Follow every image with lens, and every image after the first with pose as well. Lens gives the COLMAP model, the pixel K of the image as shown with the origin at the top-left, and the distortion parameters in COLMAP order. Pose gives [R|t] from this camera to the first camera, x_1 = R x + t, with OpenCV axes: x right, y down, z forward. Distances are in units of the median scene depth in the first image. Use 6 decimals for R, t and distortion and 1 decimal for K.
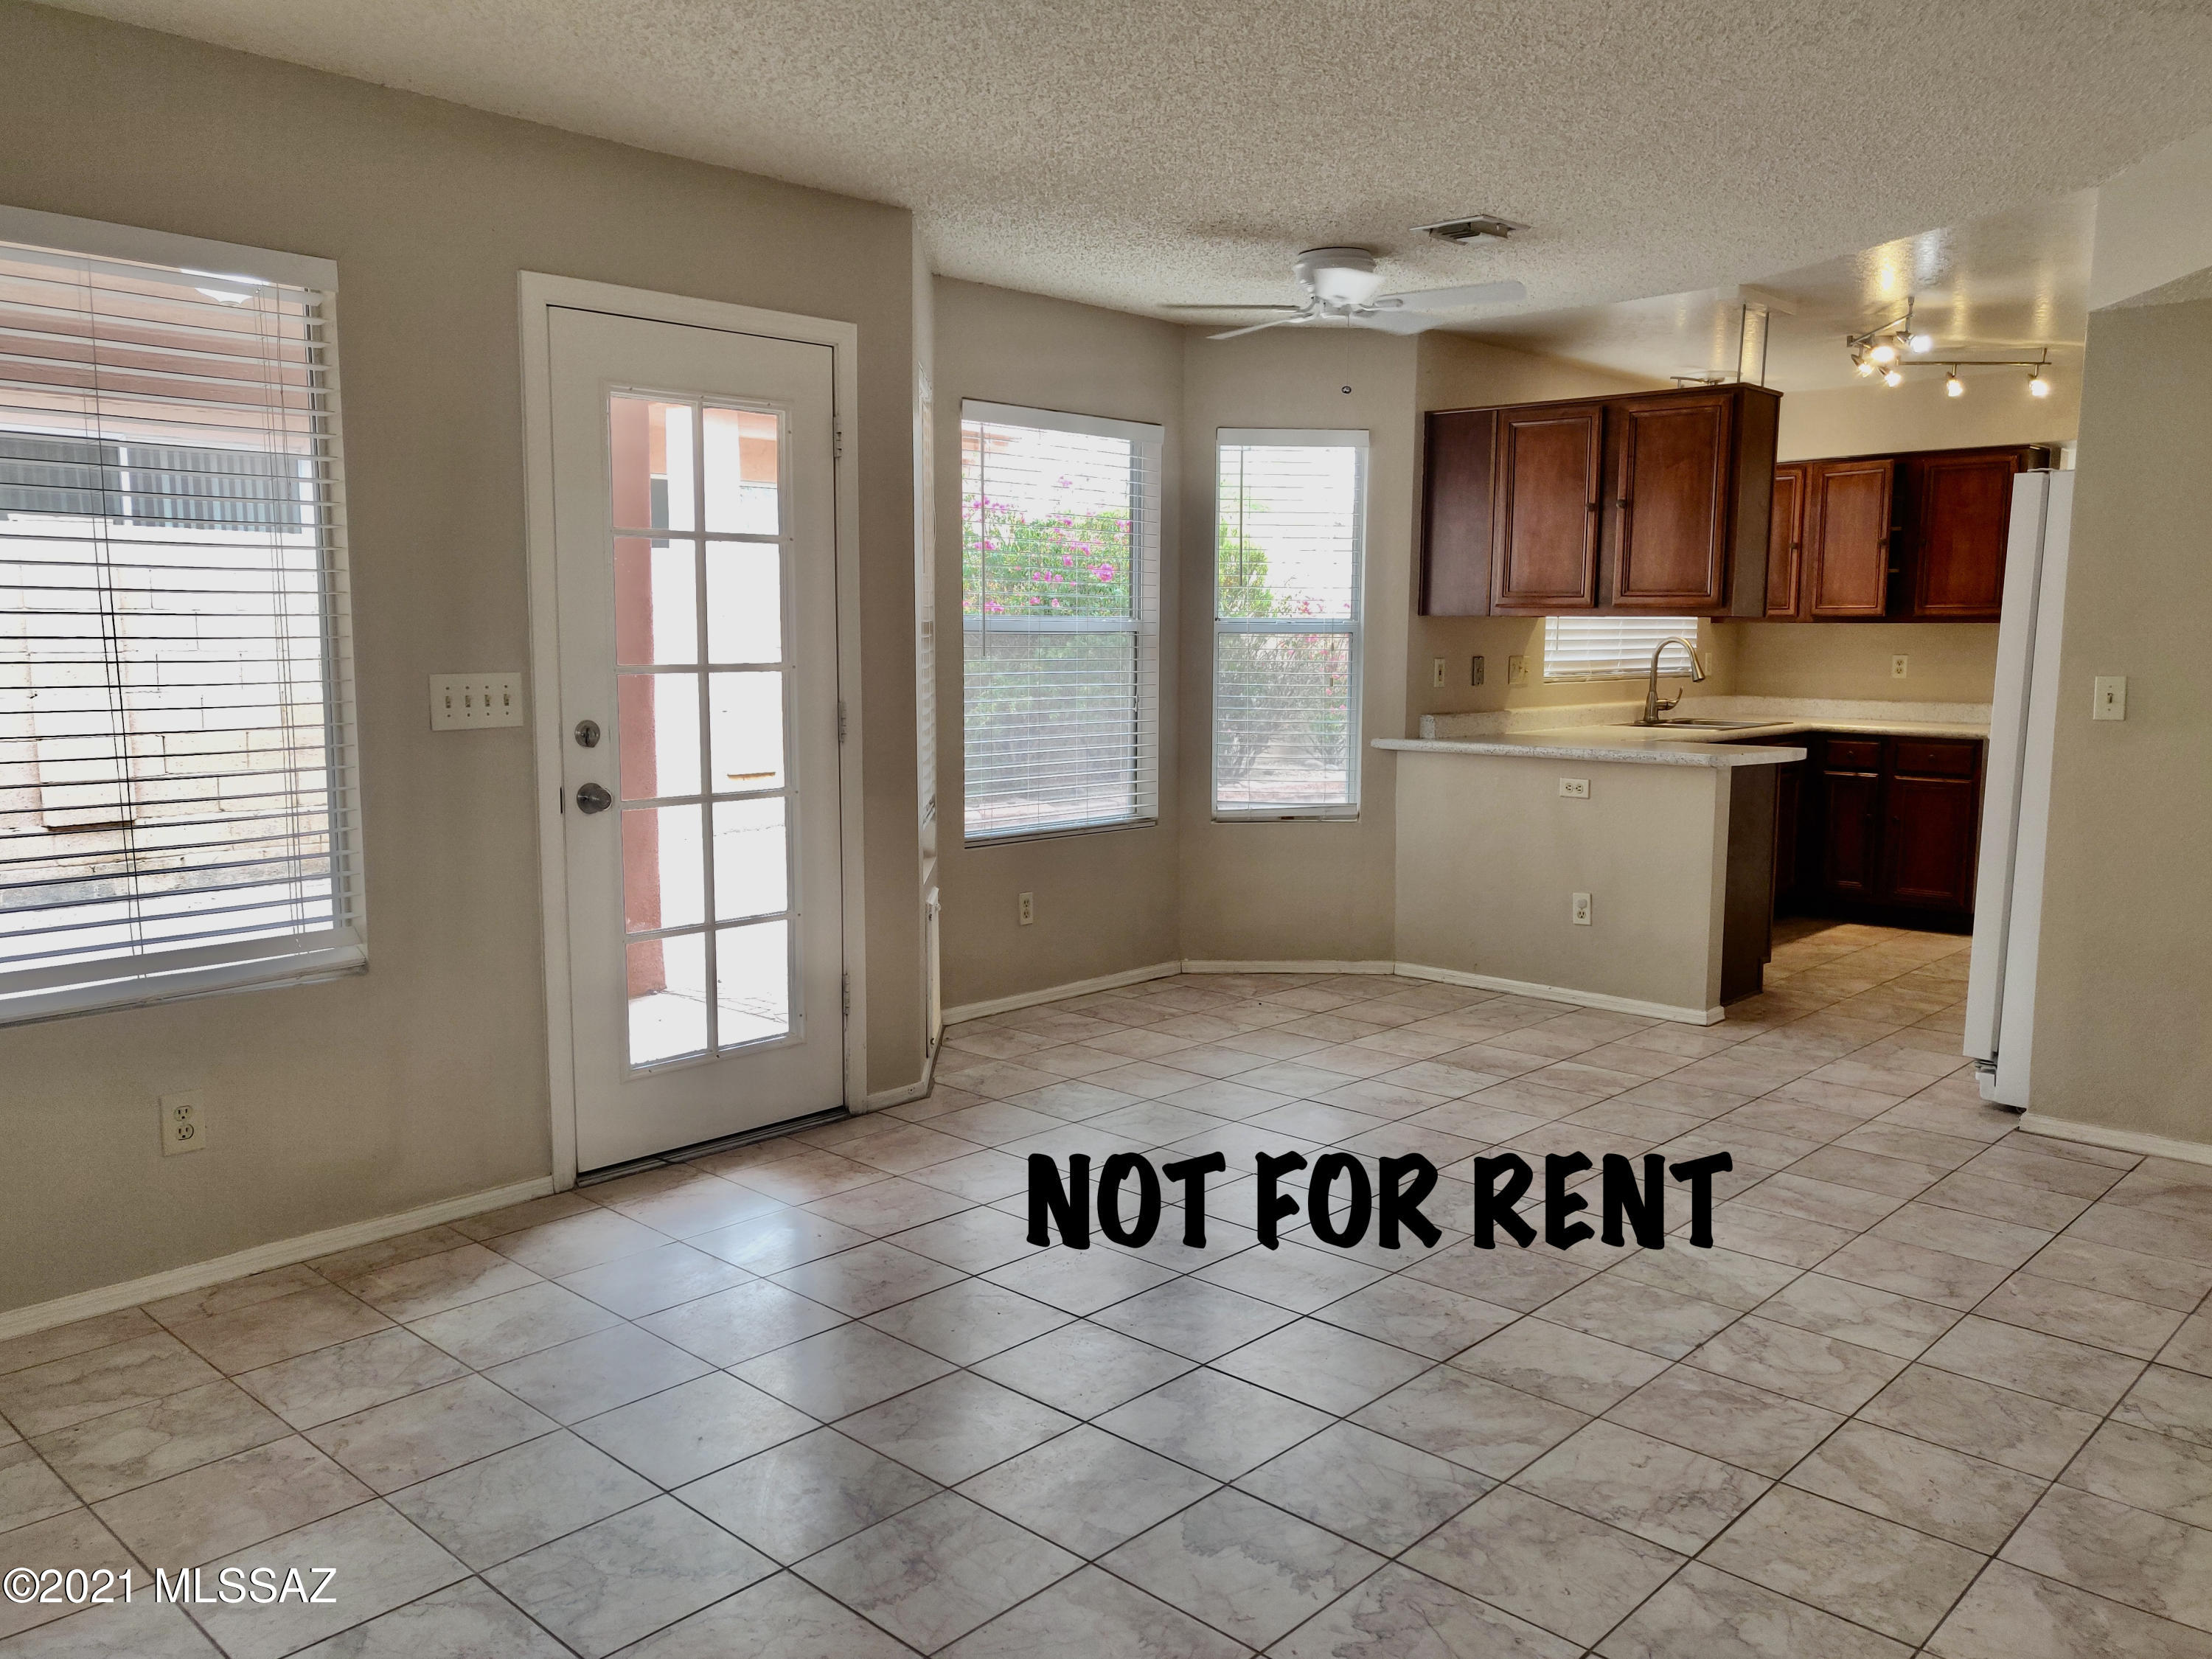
lens RADIAL K [[1712.9, 0, 1105.7], [0, 1712.9, 835.0], [0, 0, 1]] dist [-0.018051, 0.064165]
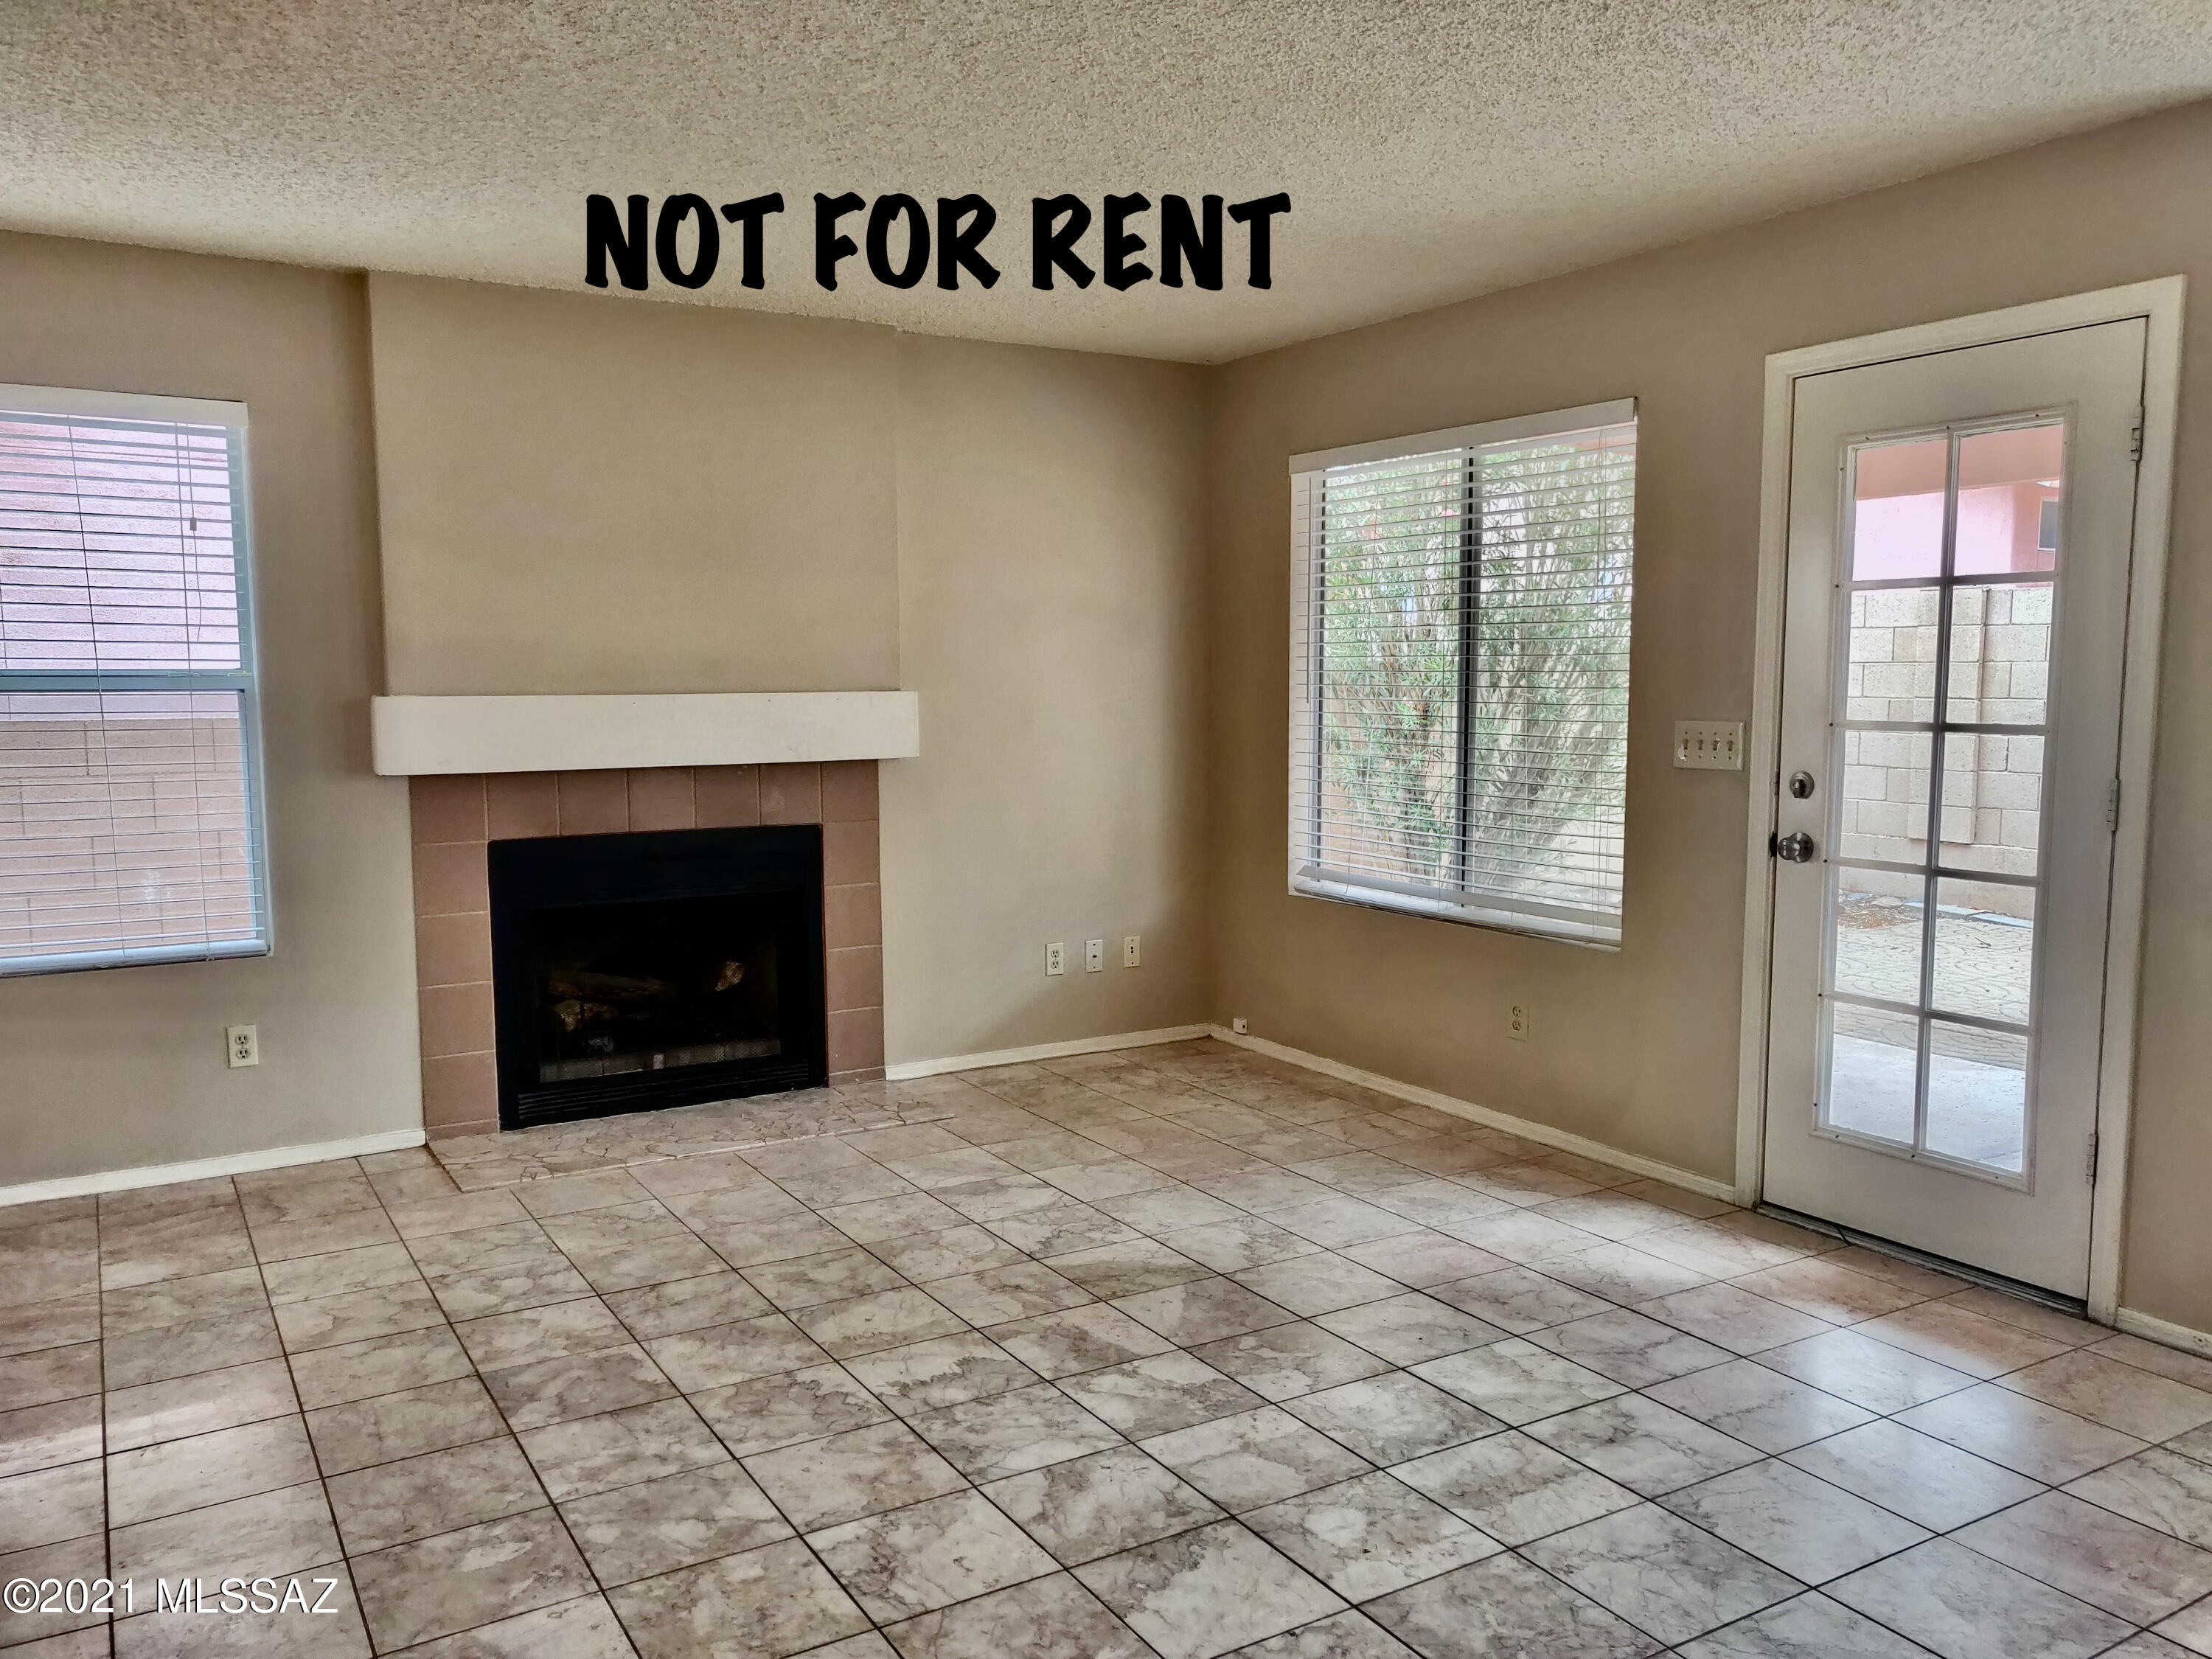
lens RADIAL K [[1712.9, 0, 1113.3], [0, 1712.9, 850.3], [0, 0, 1]] dist [-0.018051, 0.064165]
pose [[-0.270955, 0.098881, -0.957500, 0.559151], [-0.117971, 0.983800, 0.134980, -0.077107], [0.955336, 0.149530, -0.254900, 0.608971]]
